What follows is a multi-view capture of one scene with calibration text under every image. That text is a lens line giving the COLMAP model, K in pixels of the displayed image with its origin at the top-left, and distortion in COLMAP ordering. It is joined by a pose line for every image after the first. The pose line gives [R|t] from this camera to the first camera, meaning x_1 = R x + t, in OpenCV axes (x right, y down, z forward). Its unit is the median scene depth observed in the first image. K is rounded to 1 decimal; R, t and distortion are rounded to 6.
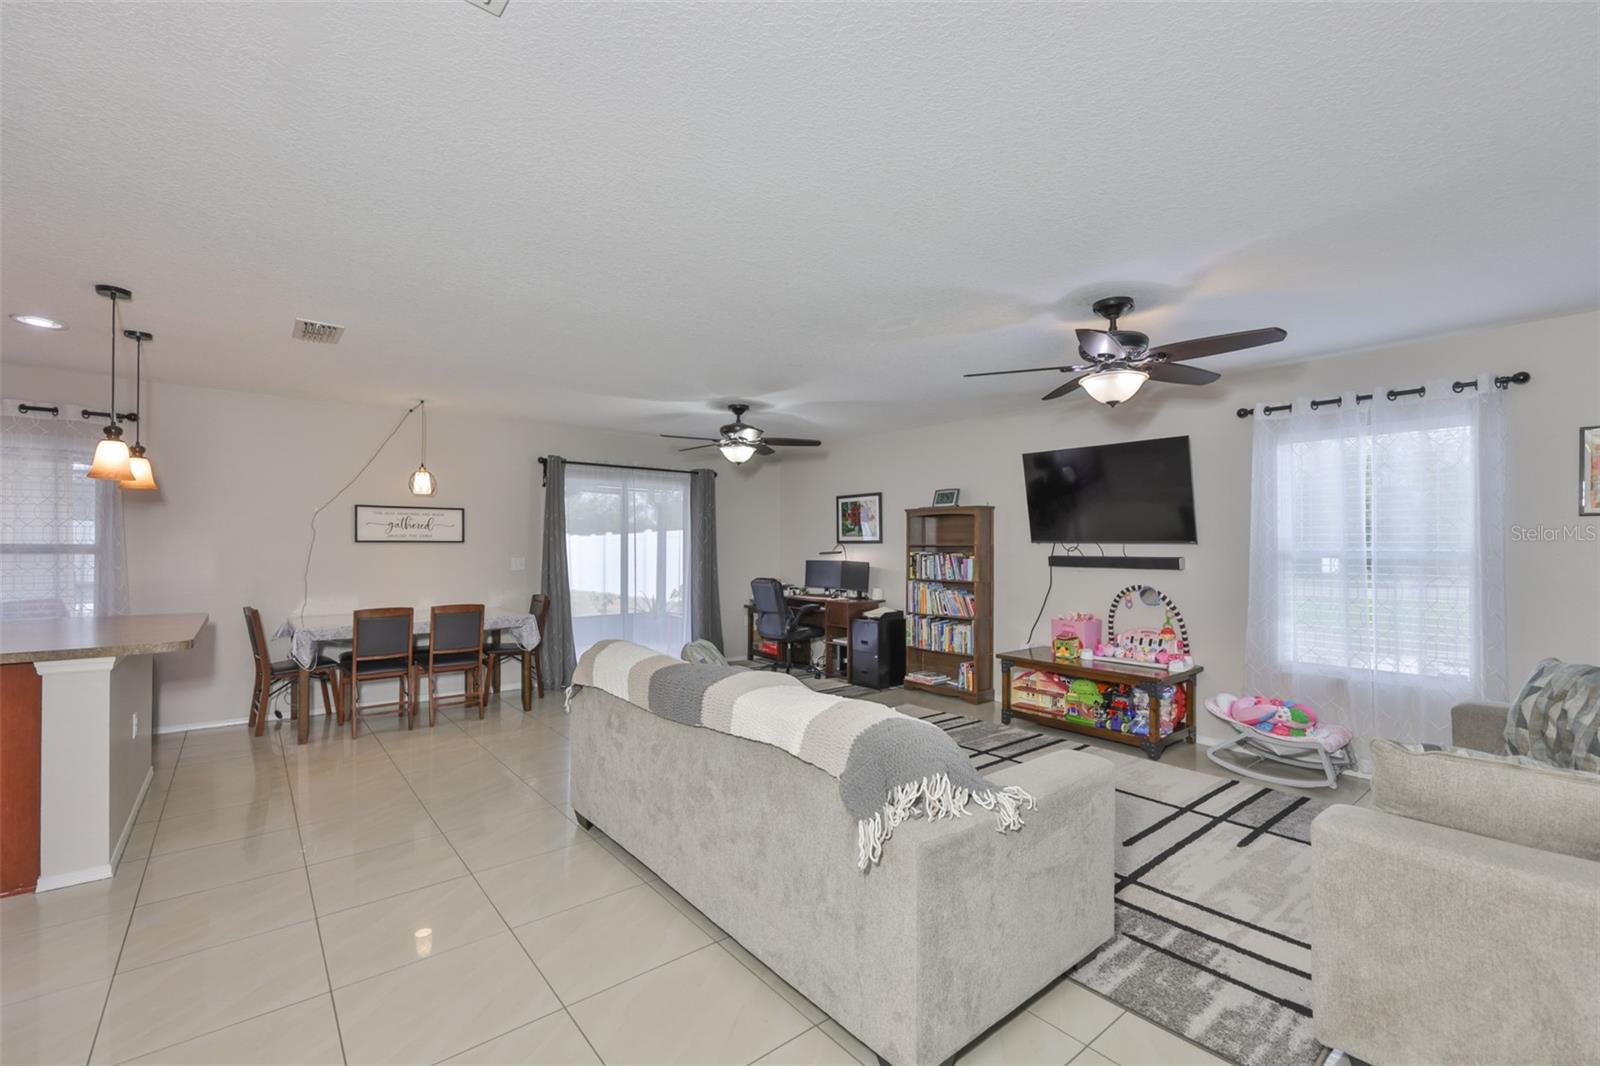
lens RADIAL K [[674.1, 0, 820.6], [0, 674.1, 543.0], [0, 0, 1]] dist [-0.005019, 0.001097]
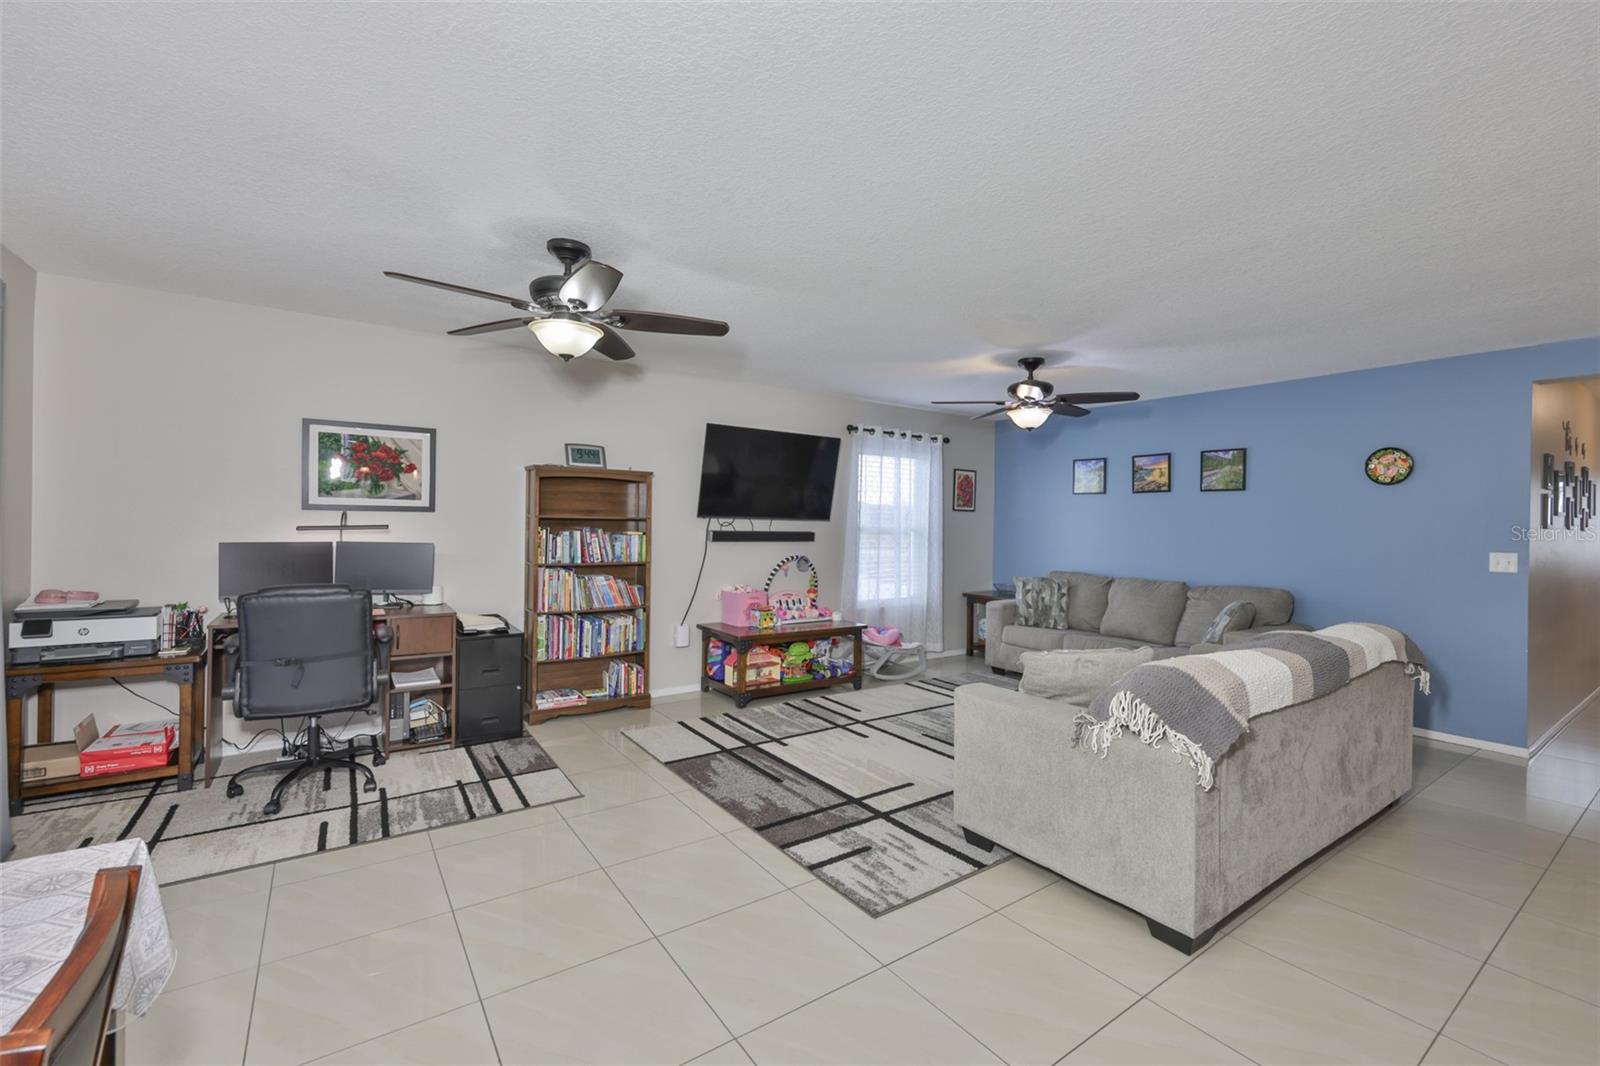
lens RADIAL K [[674.1, 0, 798.0], [0, 674.1, 519.4], [0, 0, 1]] dist [-0.005019, 0.001097]
pose [[0.103693, 0.007800, 0.994579, -0.626812], [-0.019951, 0.999784, -0.005761, 0.005552], [-0.994409, -0.019246, 0.103826, 0.779098]]
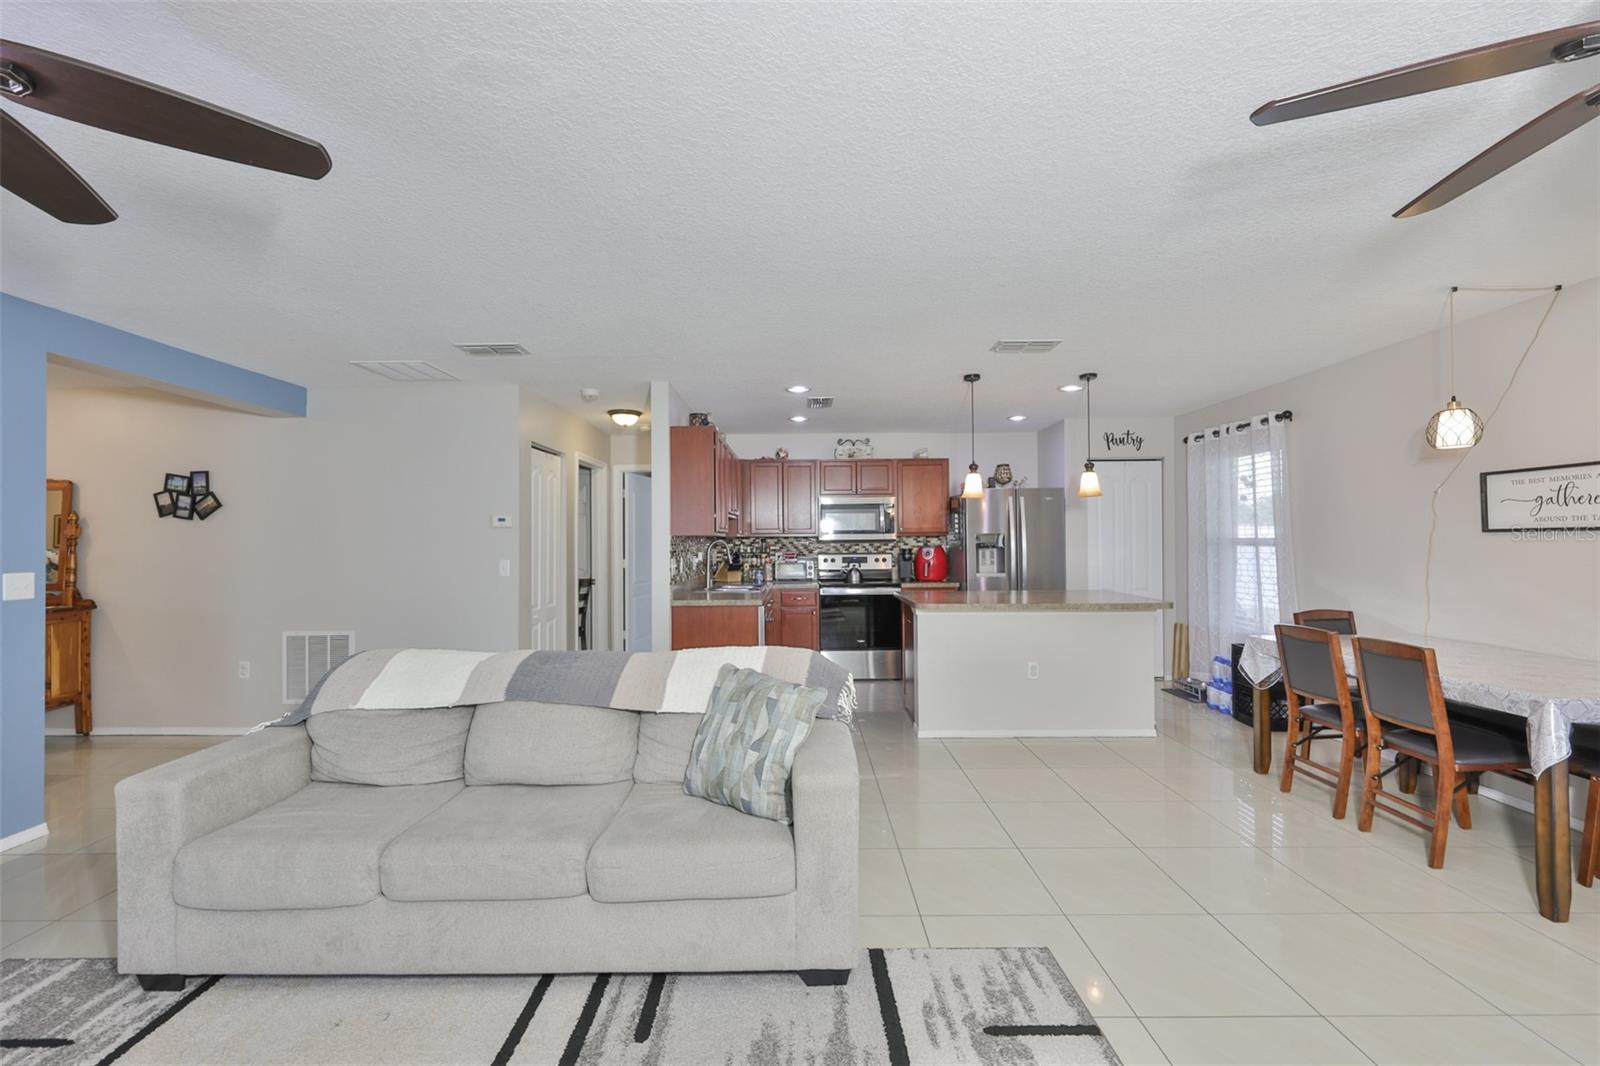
lens RADIAL K [[674.1, 0, 798.3], [0, 674.1, 528.9], [0, 0, 1]] dist [-0.005019, 0.001097]
pose [[-0.655061, -0.010572, -0.755502, 0.211993], [0.008628, 0.999732, -0.021471, 0.004476], [0.755526, -0.020583, -0.654795, 0.929127]]
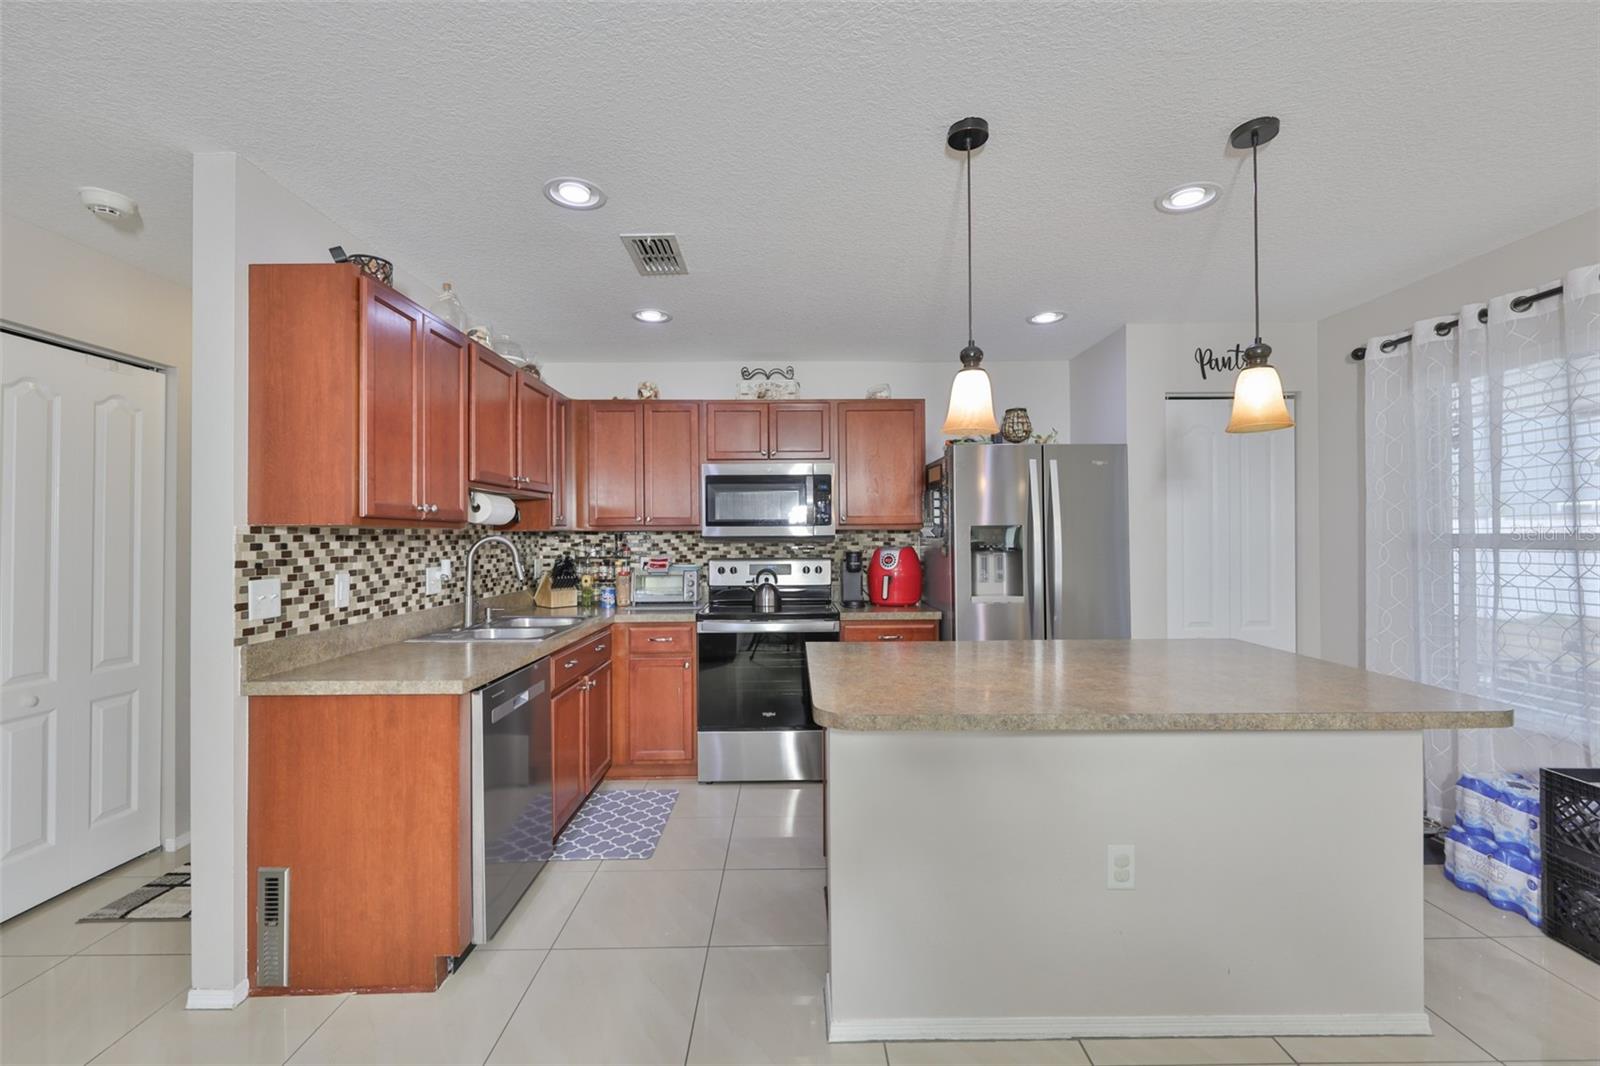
lens RADIAL K [[674.1, 0, 791.6], [0, 674.1, 528.6], [0, 0, 1]] dist [-0.005019, 0.001097]
pose [[-0.649919, -0.006994, -0.759971, -0.265885], [0.007783, 0.999844, -0.015858, 0.002198], [0.759963, -0.016221, -0.649763, 0.687276]]
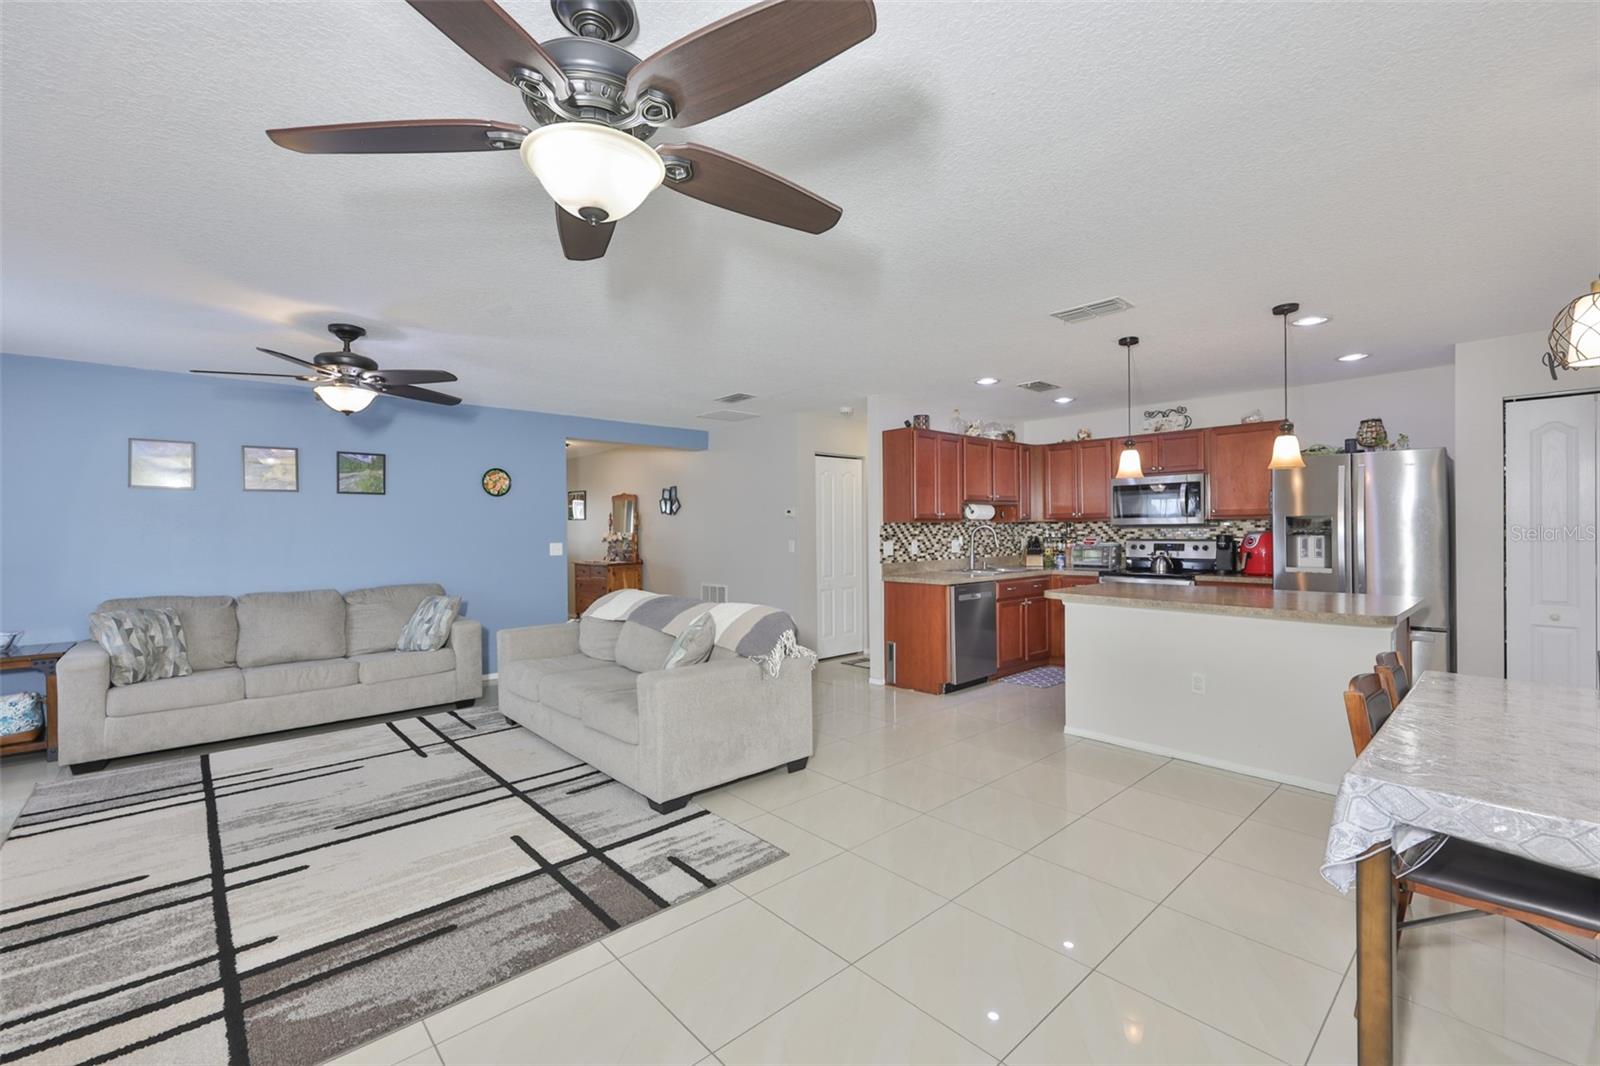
lens RADIAL K [[674.1, 0, 806.1], [0, 674.1, 532.6], [0, 0, 1]] dist [-0.005019, 0.001097]
pose [[-0.999556, 0.007987, -0.028690, -0.199853], [0.007906, 0.999964, 0.002916, 0.004673], [0.028713, 0.002688, -0.999584, 1.285412]]
